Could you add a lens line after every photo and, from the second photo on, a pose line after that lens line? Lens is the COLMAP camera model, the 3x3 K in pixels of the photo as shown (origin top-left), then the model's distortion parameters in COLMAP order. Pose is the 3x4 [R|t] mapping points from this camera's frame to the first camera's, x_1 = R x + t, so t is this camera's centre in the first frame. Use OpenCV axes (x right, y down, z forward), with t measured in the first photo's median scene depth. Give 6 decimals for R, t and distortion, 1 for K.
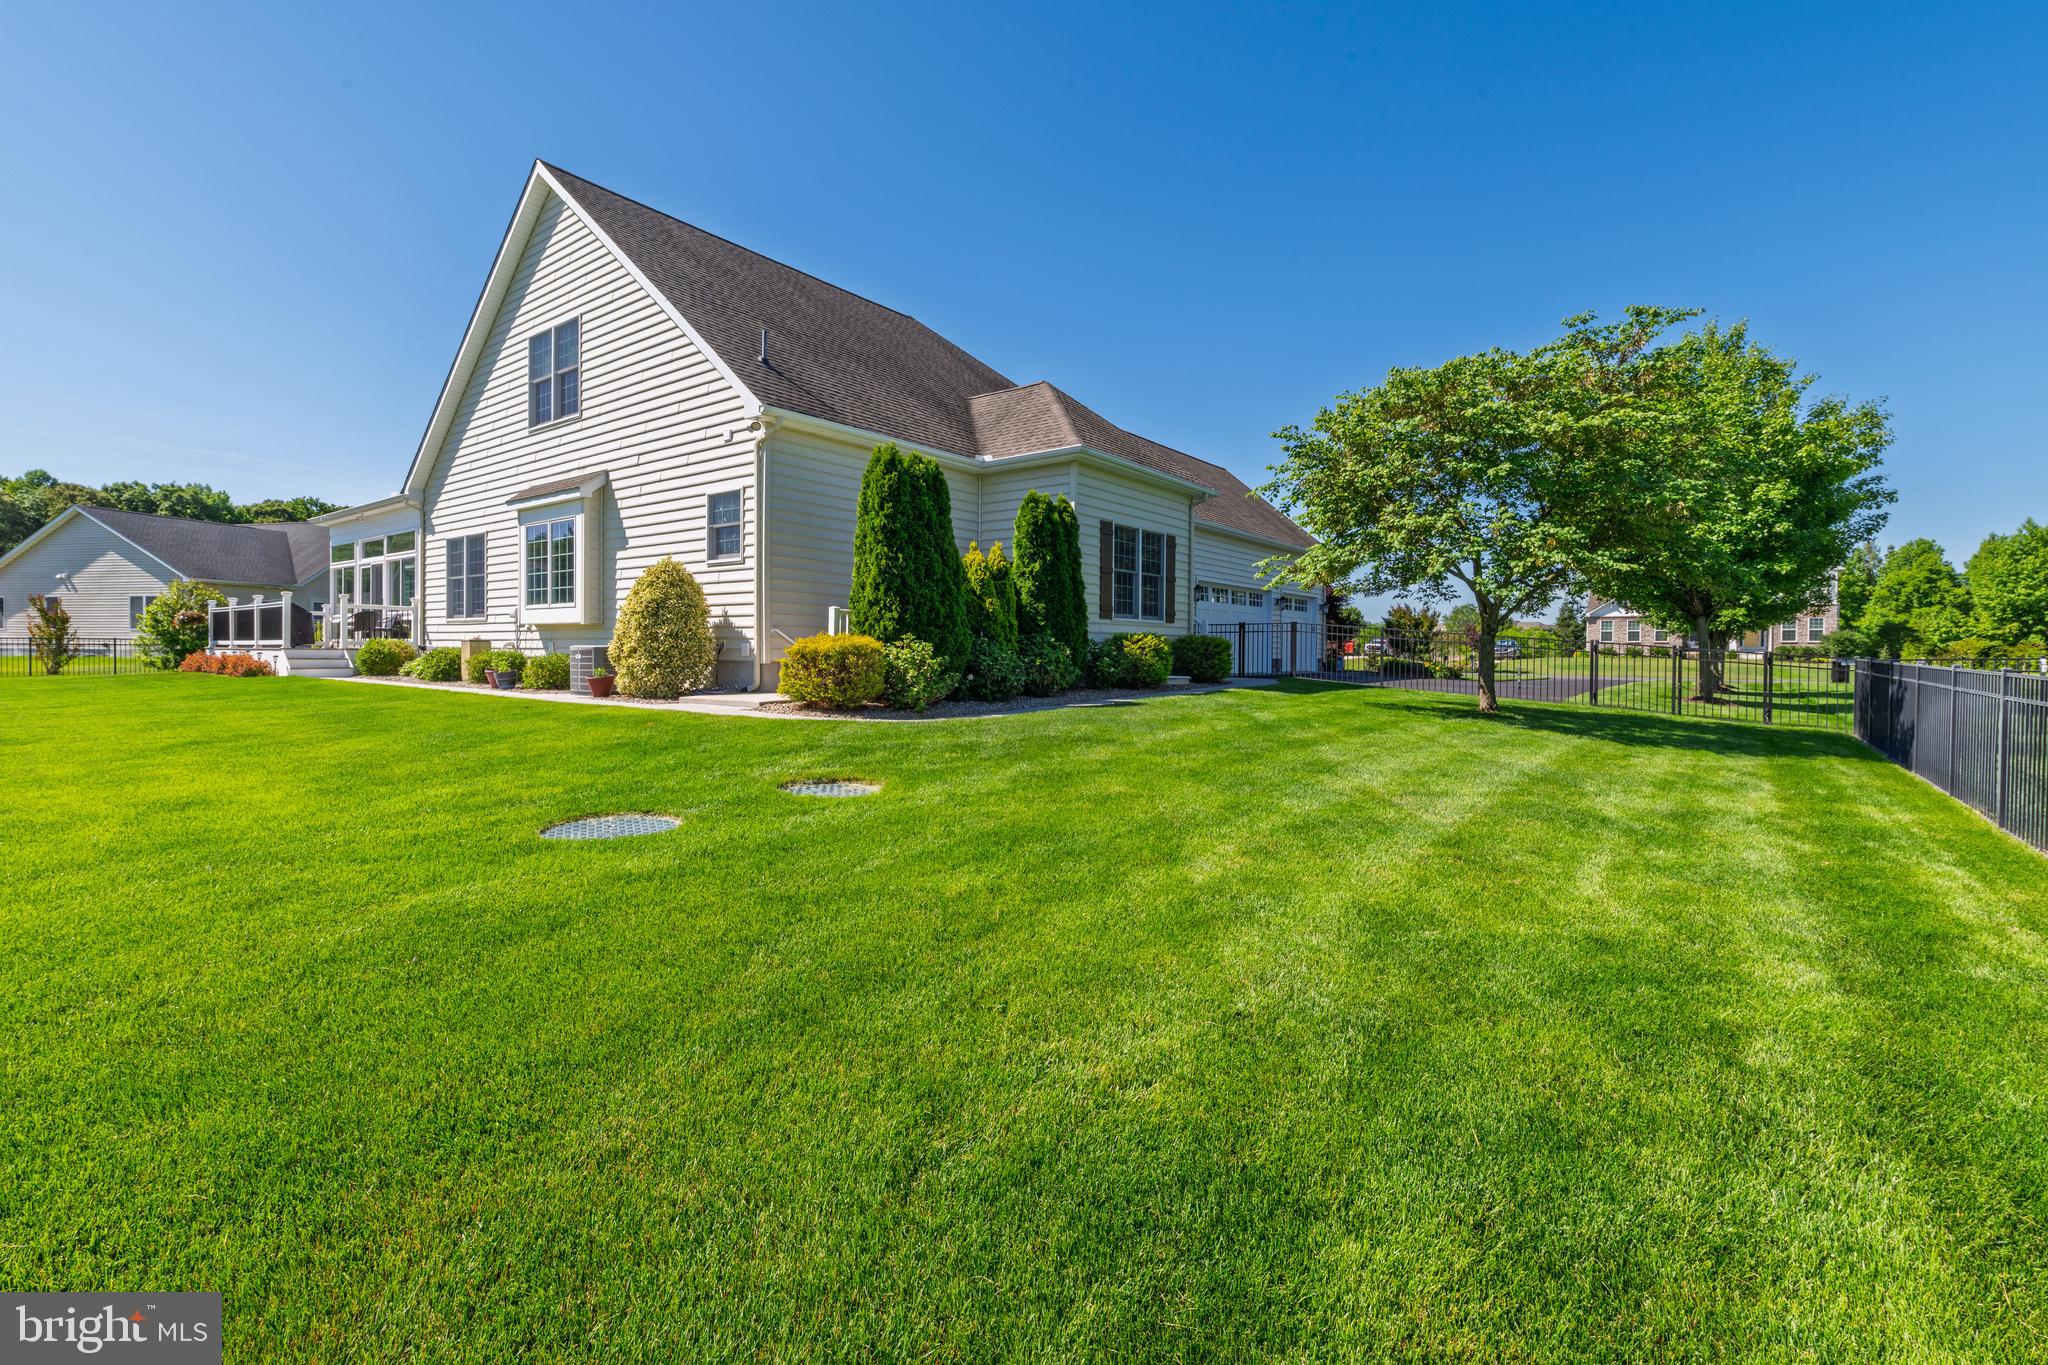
lens RADIAL K [[910.6, 0, 1012.2], [0, 910.6, 660.1], [0, 0, 1]] dist [0.003090, -0.001376]
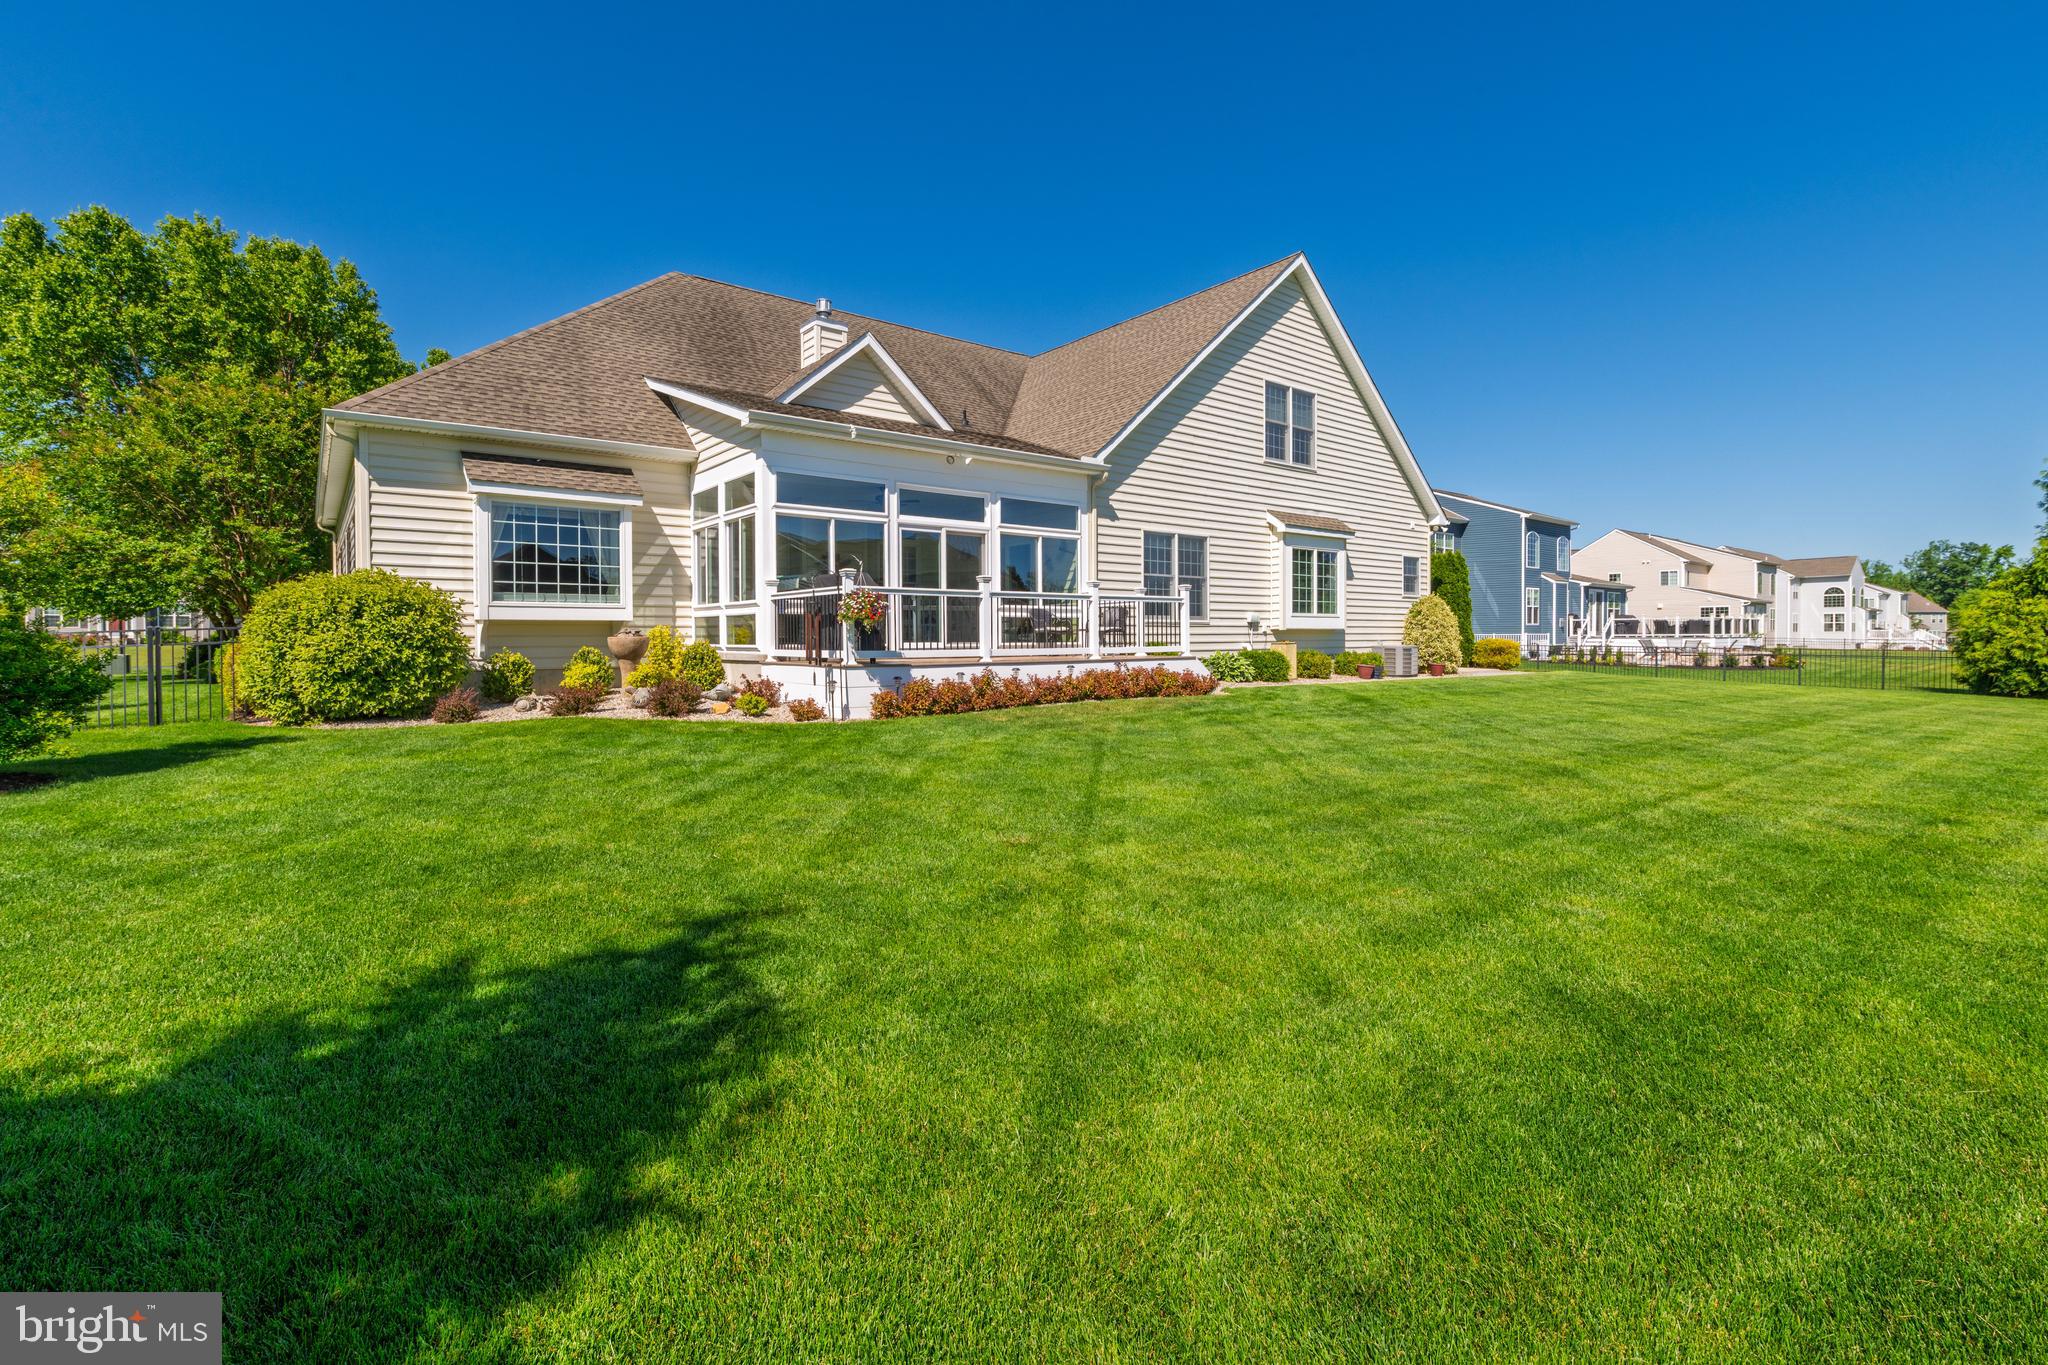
lens RADIAL K [[910.6, 0, 999.4], [0, 910.6, 657.5], [0, 0, 1]] dist [0.003090, -0.001376]
pose [[0.257884, -0.028676, 0.965750, -1.967091], [0.012483, 0.999575, 0.026347, -0.041703], [-0.966095, 0.005261, 0.258133, 1.165135]]
